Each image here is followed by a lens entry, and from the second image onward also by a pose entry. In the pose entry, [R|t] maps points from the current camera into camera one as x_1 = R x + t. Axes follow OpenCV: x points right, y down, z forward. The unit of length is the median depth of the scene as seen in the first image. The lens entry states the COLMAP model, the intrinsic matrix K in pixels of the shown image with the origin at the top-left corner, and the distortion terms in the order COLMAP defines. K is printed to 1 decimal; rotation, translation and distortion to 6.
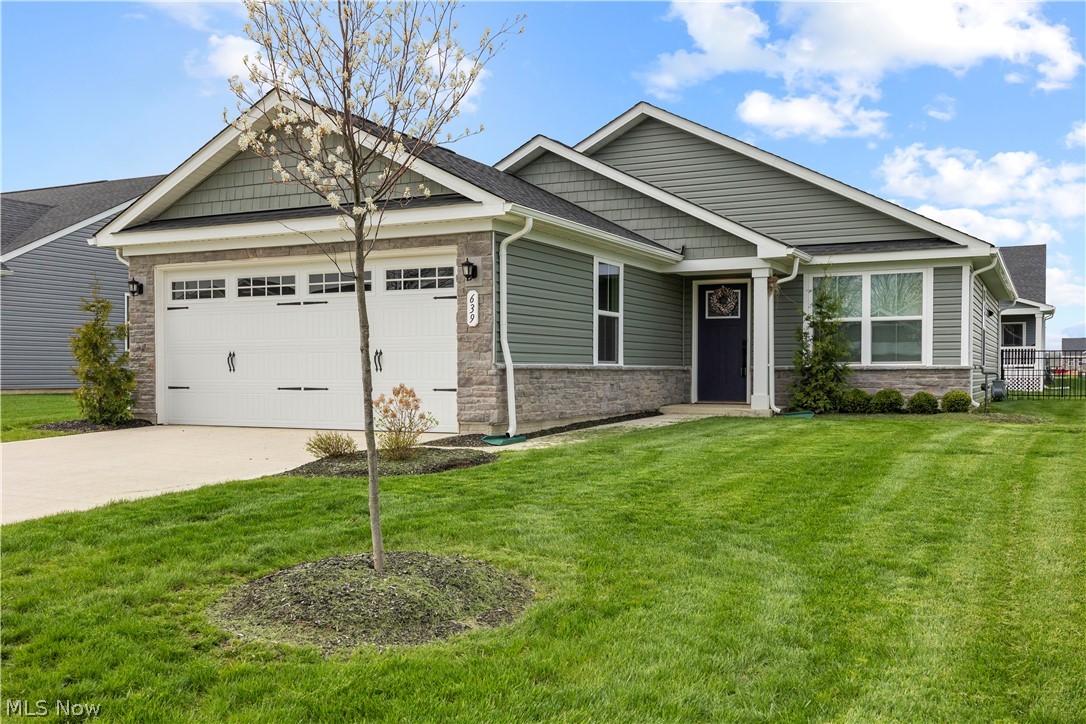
lens RADIAL K [[1027.6, 0, 542.0], [0, 1027.6, 398.0], [0, 0, 1]] dist [-0.002825, 0.002063]
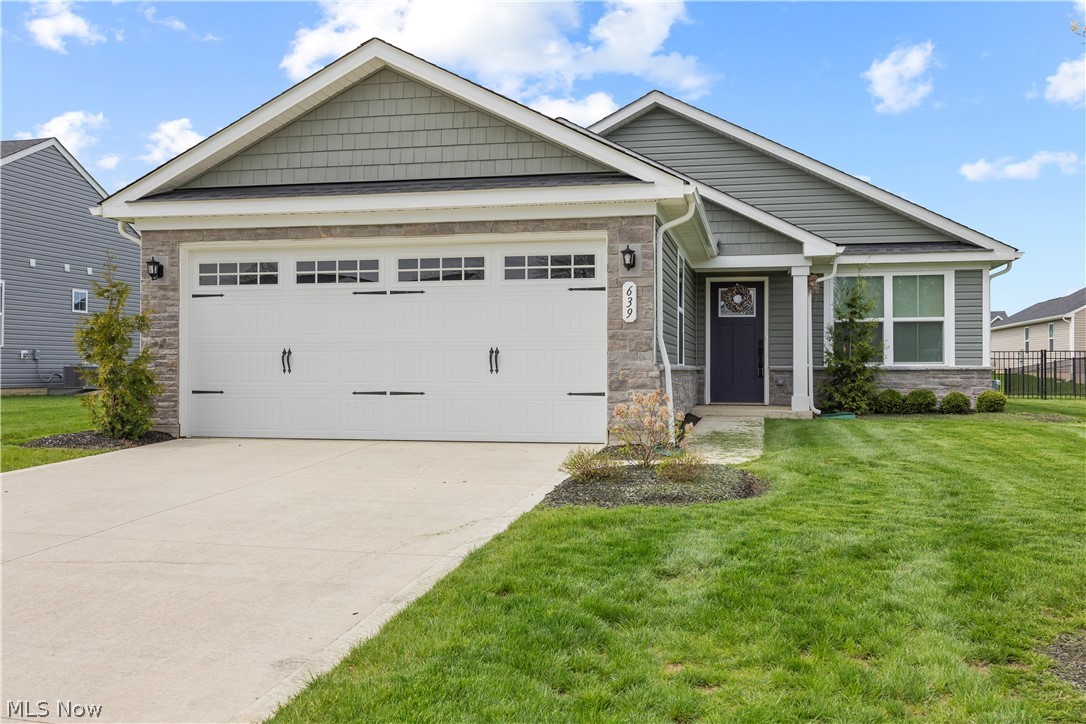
lens RADIAL K [[1013.1, 0, 541.4], [0, 1013.1, 362.4], [0, 0, 1]] dist [-0.005530, 0.004765]
pose [[0.967848, 0.002437, 0.251522, -0.300642], [0.005525, 0.999506, -0.030946, -0.007235], [-0.251473, 0.031341, 0.967357, 0.149094]]
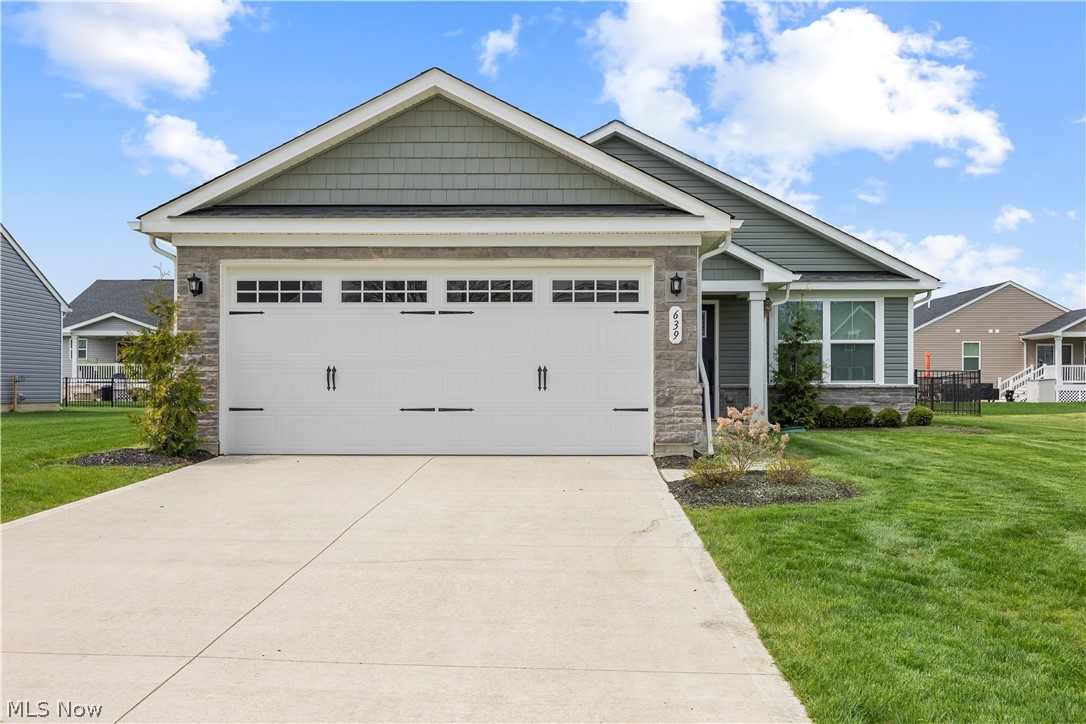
lens RADIAL K [[1052.2, 0, 546.0], [0, 1052.2, 380.9], [0, 0, 1]] dist [-0.008550, -0.010489]
pose [[0.902136, 0.003999, 0.431434, -0.502891], [0.009505, 0.999530, -0.029140, -0.006043], [-0.431348, 0.030389, 0.901674, 0.138819]]
